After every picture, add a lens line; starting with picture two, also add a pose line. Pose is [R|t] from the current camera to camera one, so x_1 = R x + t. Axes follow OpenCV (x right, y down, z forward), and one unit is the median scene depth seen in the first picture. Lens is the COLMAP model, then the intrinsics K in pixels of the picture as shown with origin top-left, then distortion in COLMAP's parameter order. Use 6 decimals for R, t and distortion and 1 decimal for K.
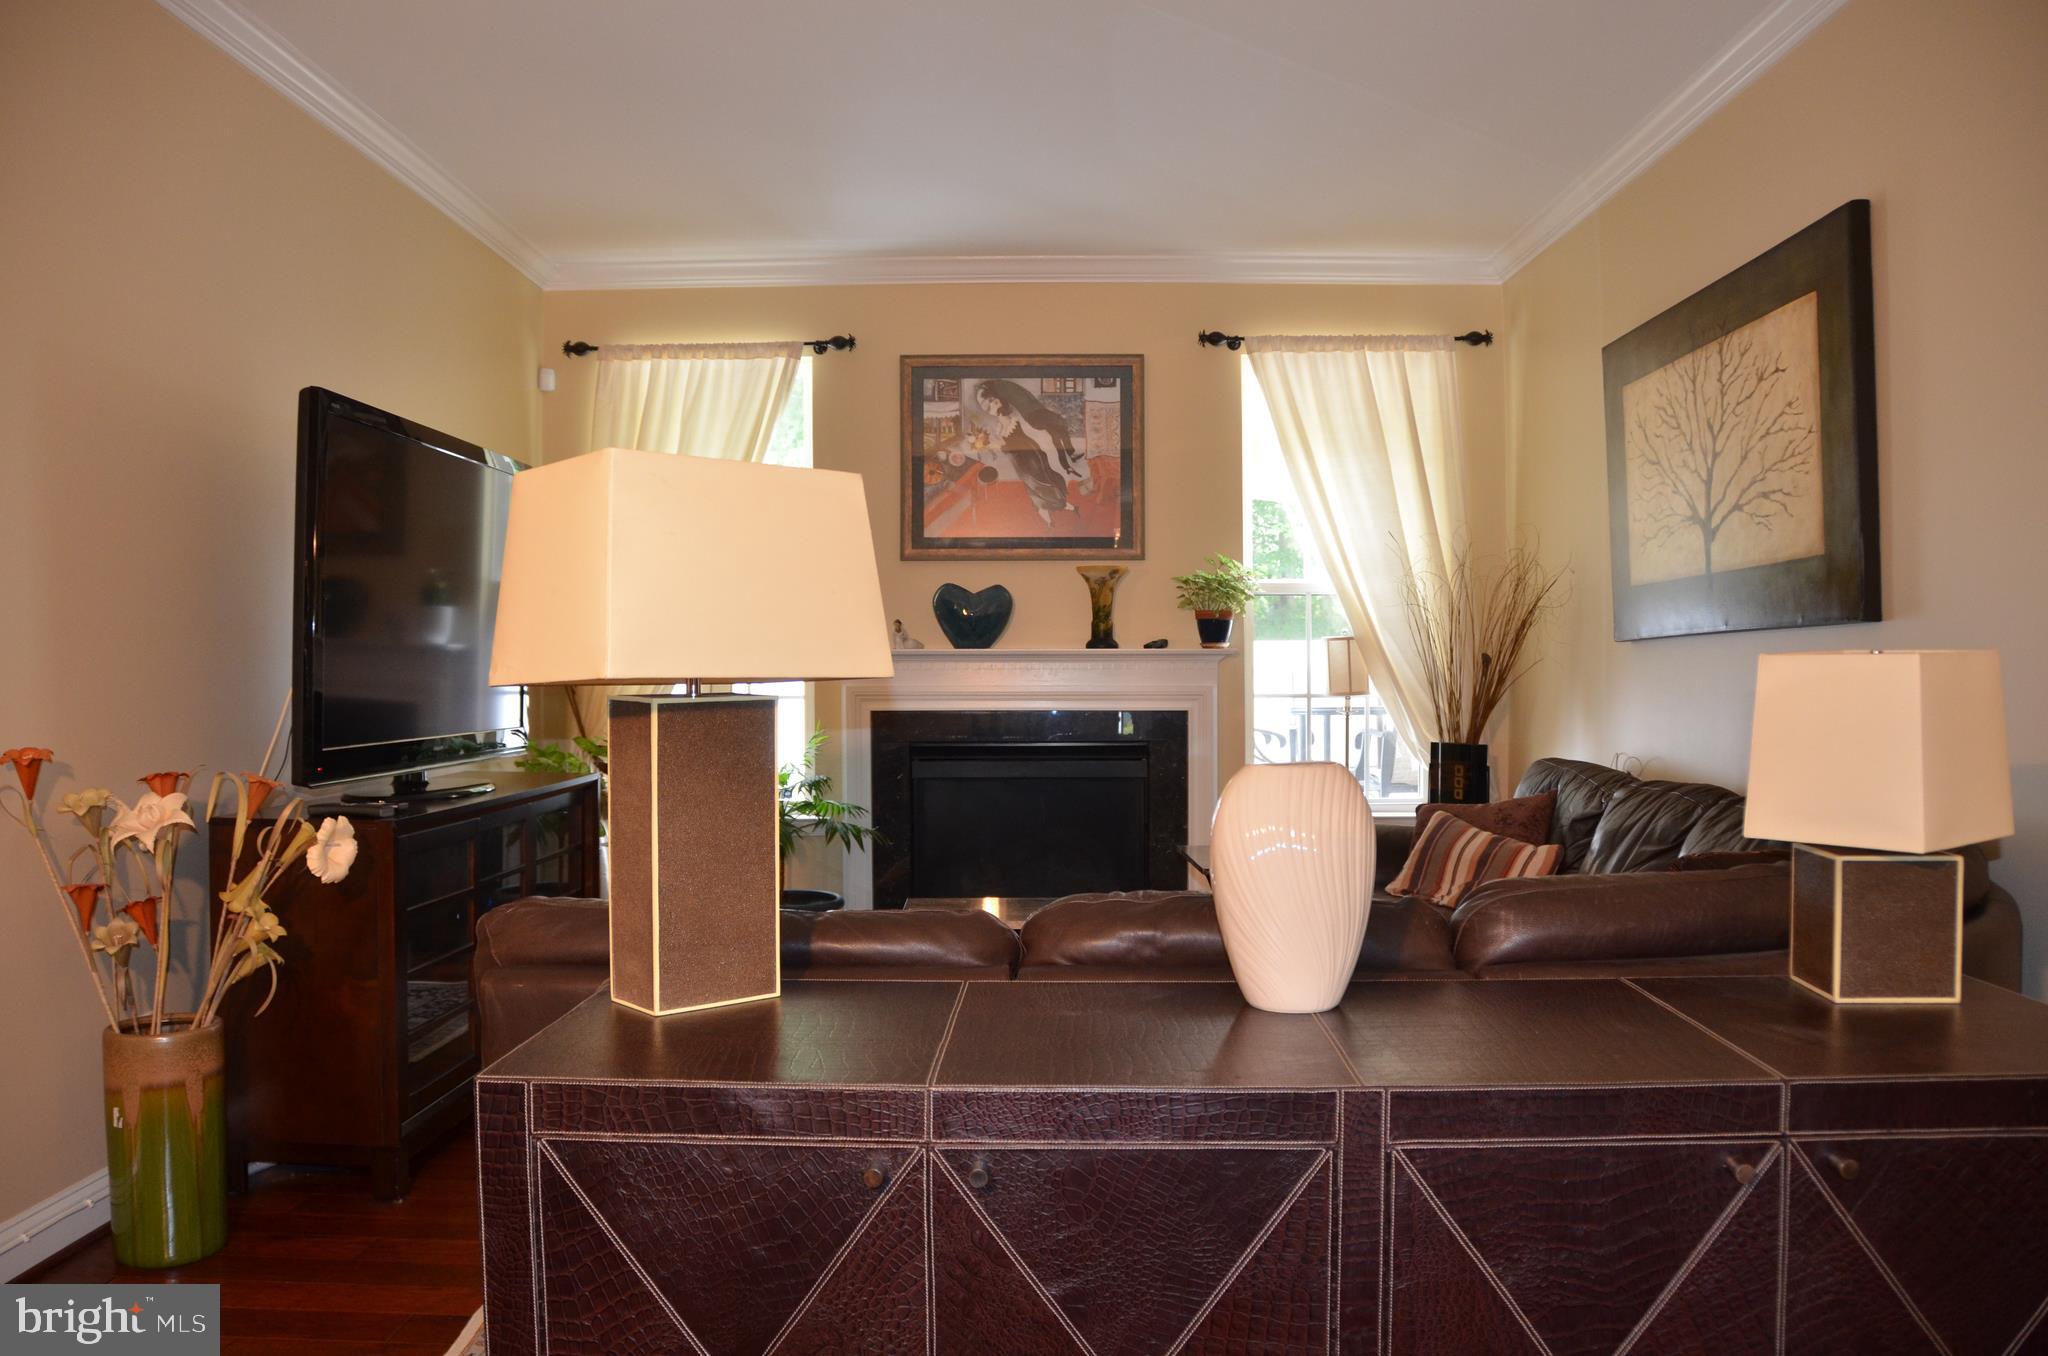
lens RADIAL K [[1616.1, 0, 1007.2], [0, 1616.1, 668.9], [0, 0, 1]] dist [-0.159319, 0.119313]
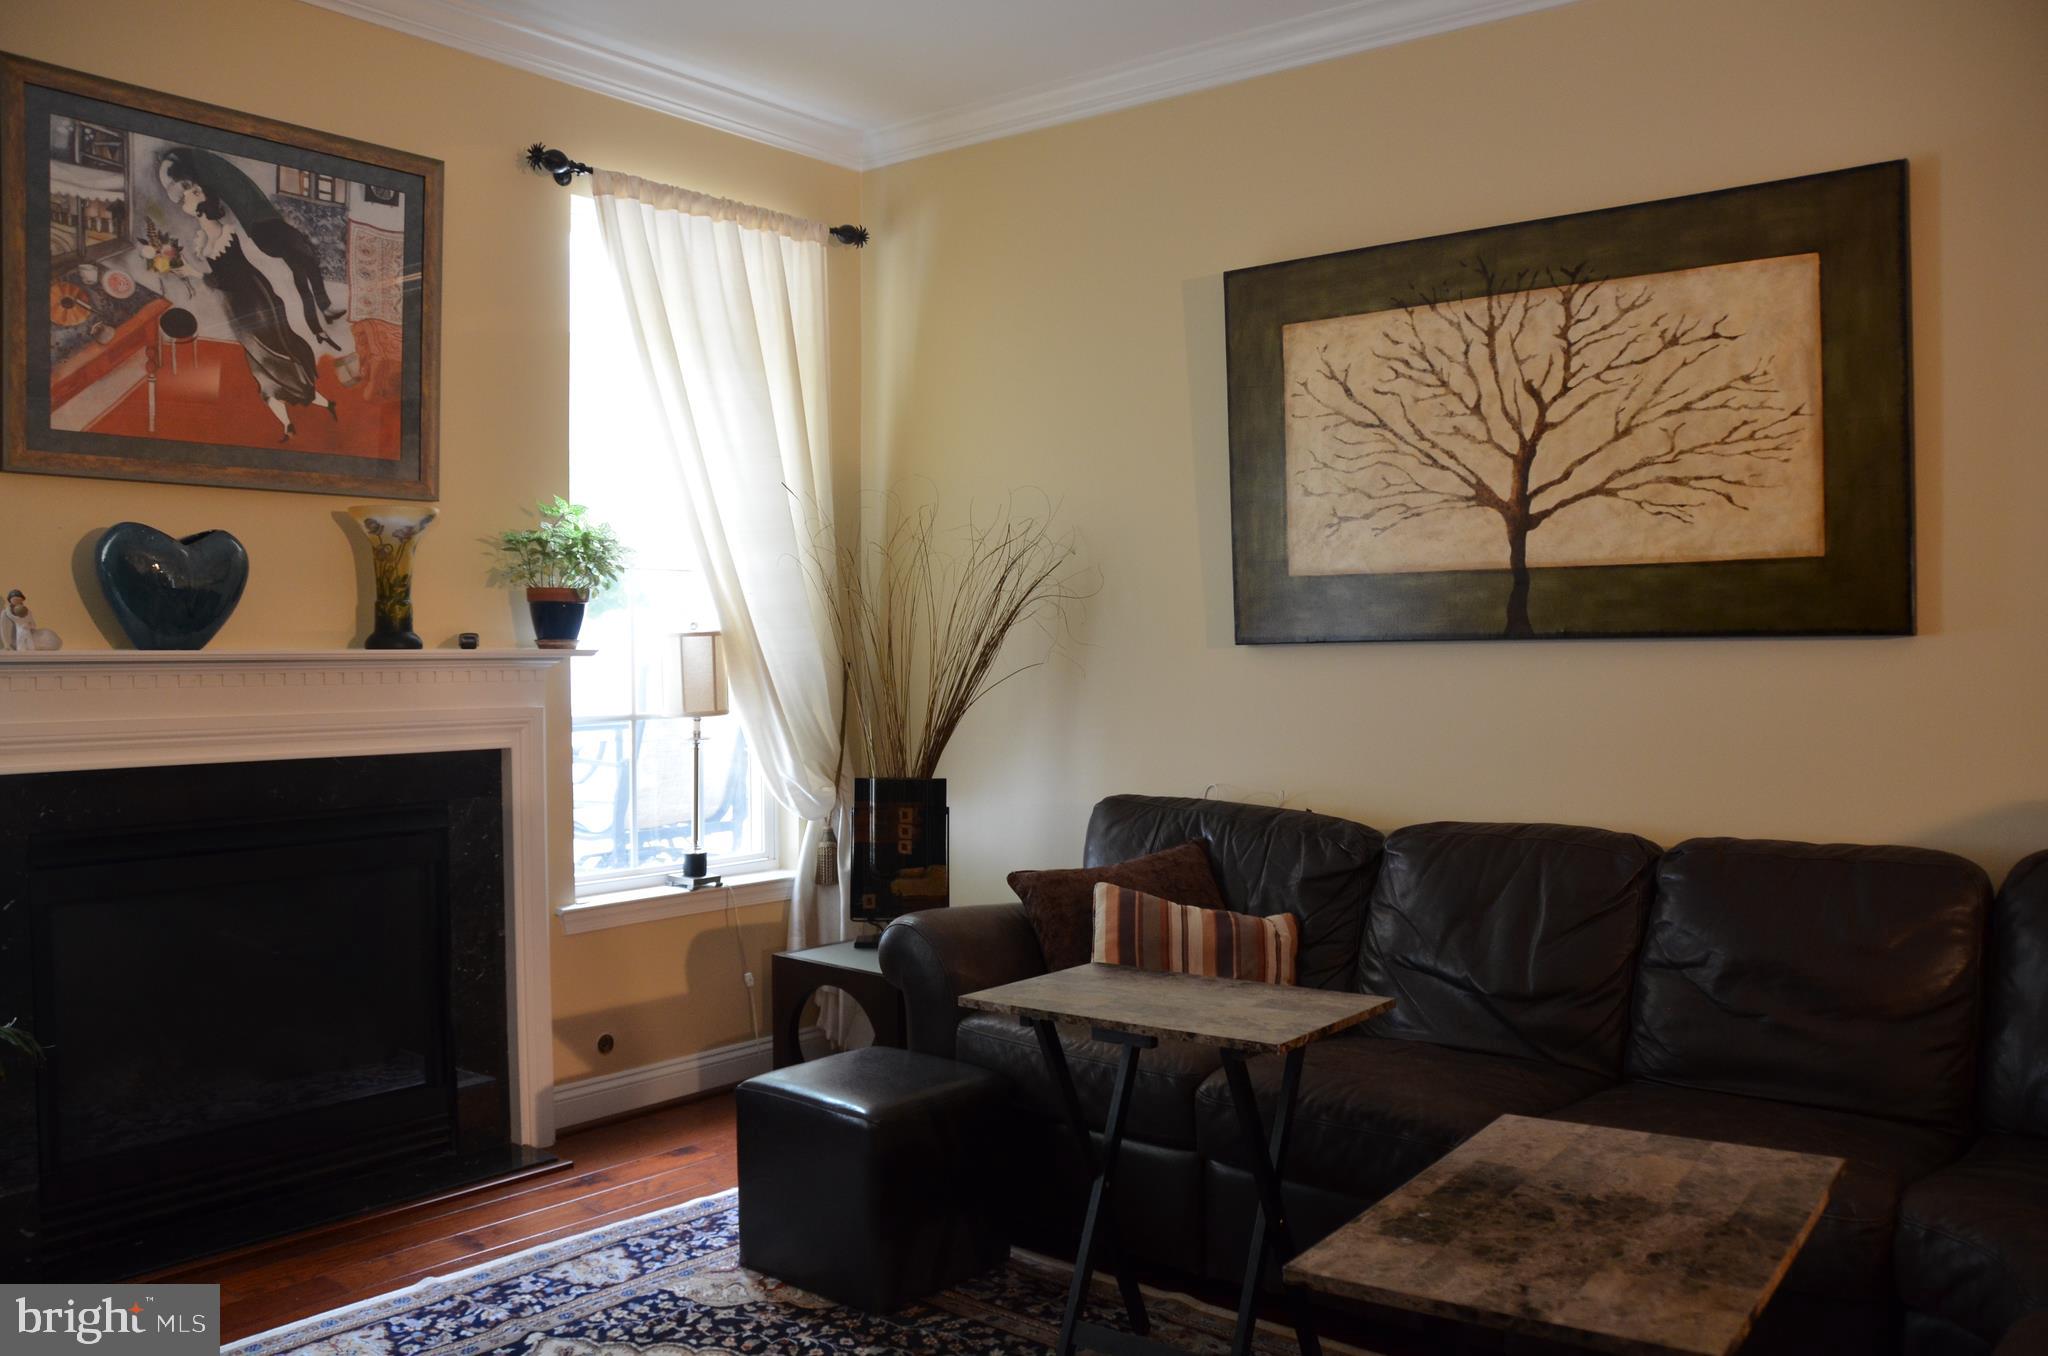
lens RADIAL K [[1616.1, 0, 1023.5], [0, 1616.1, 684.8], [0, 0, 1]] dist [-0.159319, 0.119313]
pose [[0.609797, -0.017627, 0.792362, -0.252488], [0.000522, 0.999761, 0.021839, -0.011949], [-0.792557, -0.012904, 0.609661, 0.467944]]
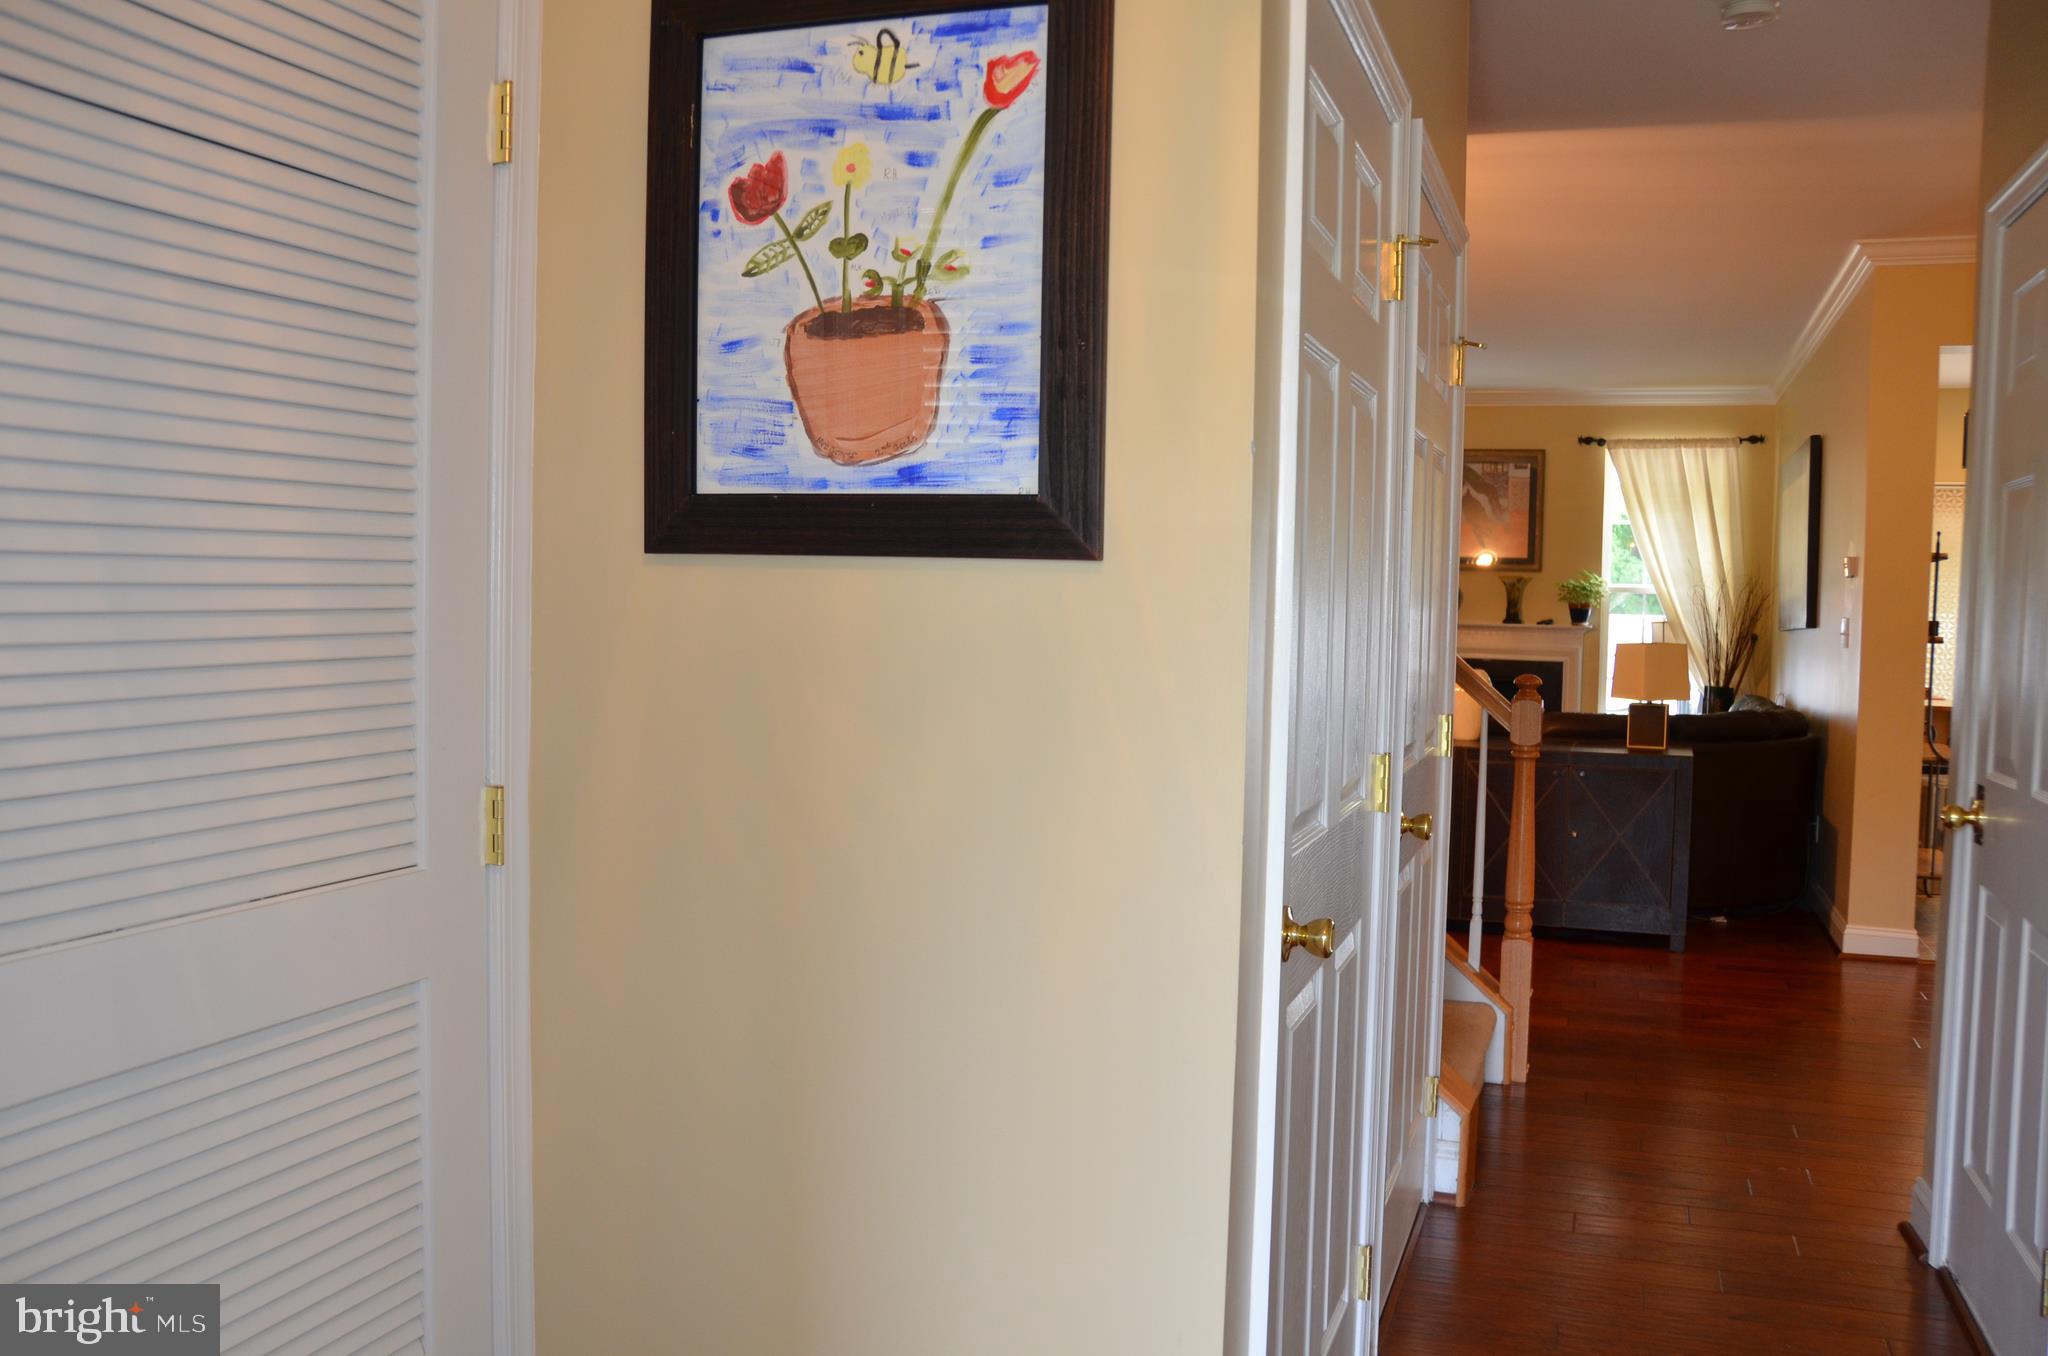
lens RADIAL K [[1733.8, 0, 1014.7], [0, 1733.8, 681.6], [0, 0, 1]] dist [-0.116258, 0.109780]
pose [[0.947580, 0.037832, -0.317270, 0.138011], [-0.023128, 0.998482, 0.049984, -0.029912], [0.318680, -0.040026, 0.947017, -0.893454]]
